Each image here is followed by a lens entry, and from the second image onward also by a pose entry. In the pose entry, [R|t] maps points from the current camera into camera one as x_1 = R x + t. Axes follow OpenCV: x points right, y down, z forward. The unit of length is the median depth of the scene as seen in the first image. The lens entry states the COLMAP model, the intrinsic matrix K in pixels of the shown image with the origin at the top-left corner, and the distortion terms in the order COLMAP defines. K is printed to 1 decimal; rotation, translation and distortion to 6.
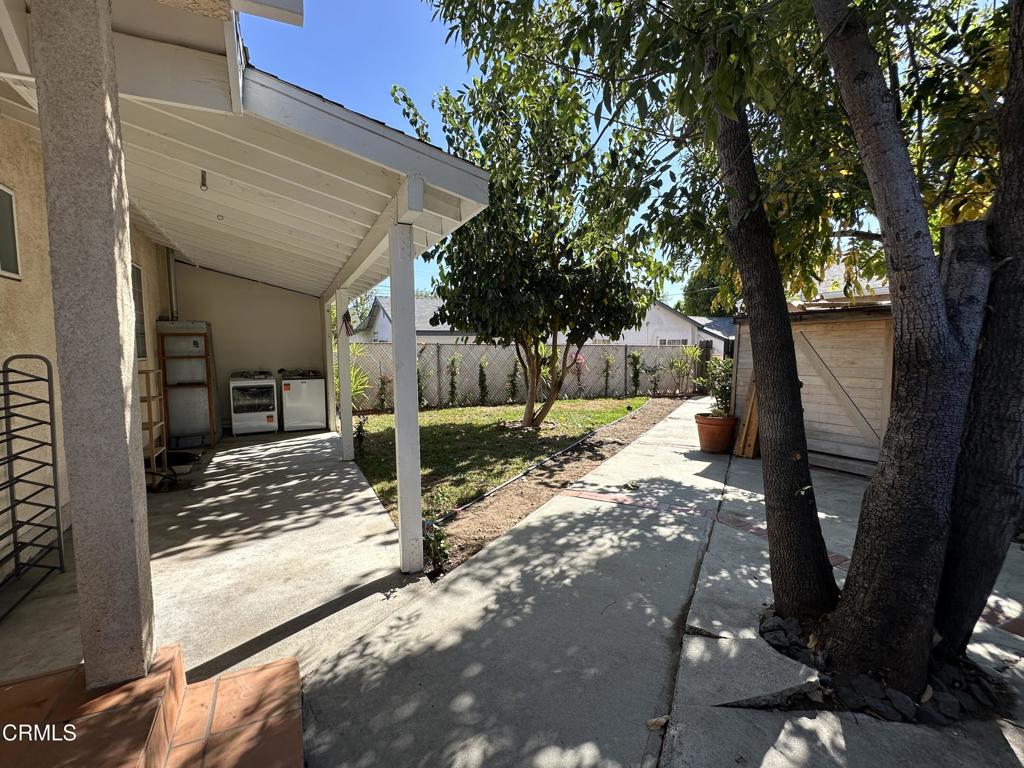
lens RADIAL K [[478.2, 0, 513.0], [0, 478.2, 385.9], [0, 0, 1]] dist [-0.001025, 0.000079]
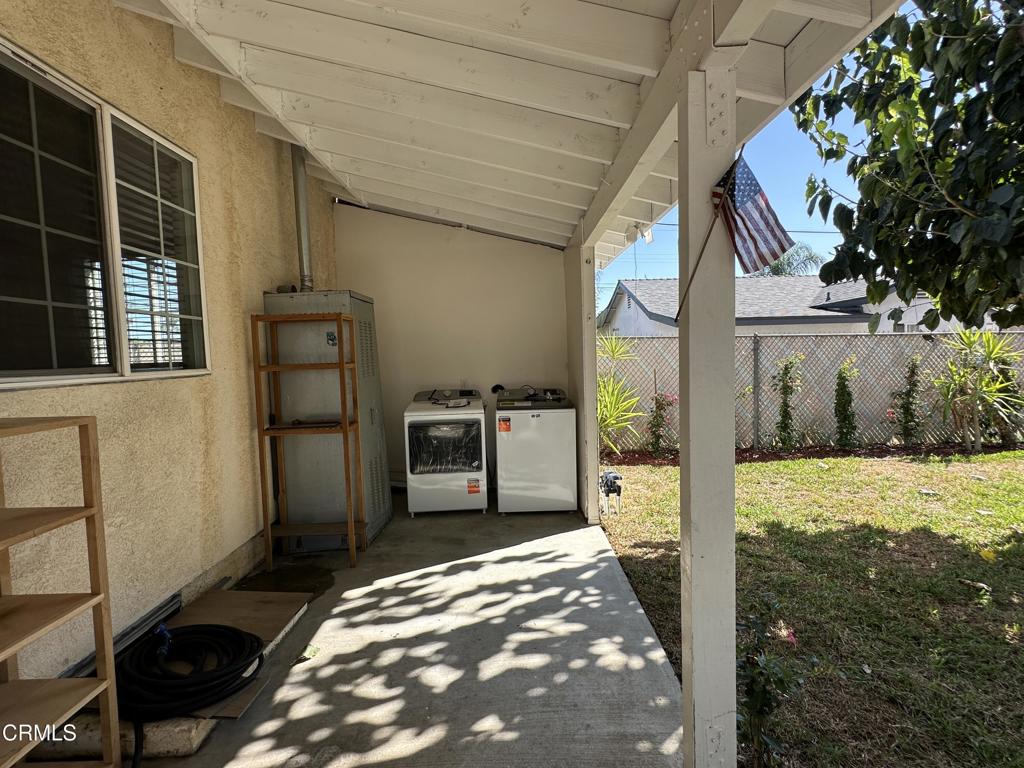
lens RADIAL K [[478.2, 0, 512.5], [0, 478.2, 383.8], [0, 0, 1]] dist [-0.001025, 0.000079]
pose [[0.901696, 0.011453, -0.432218, -0.250051], [-0.015730, 0.999856, -0.006321, -0.036064], [0.432084, 0.012498, 0.901747, 0.551919]]
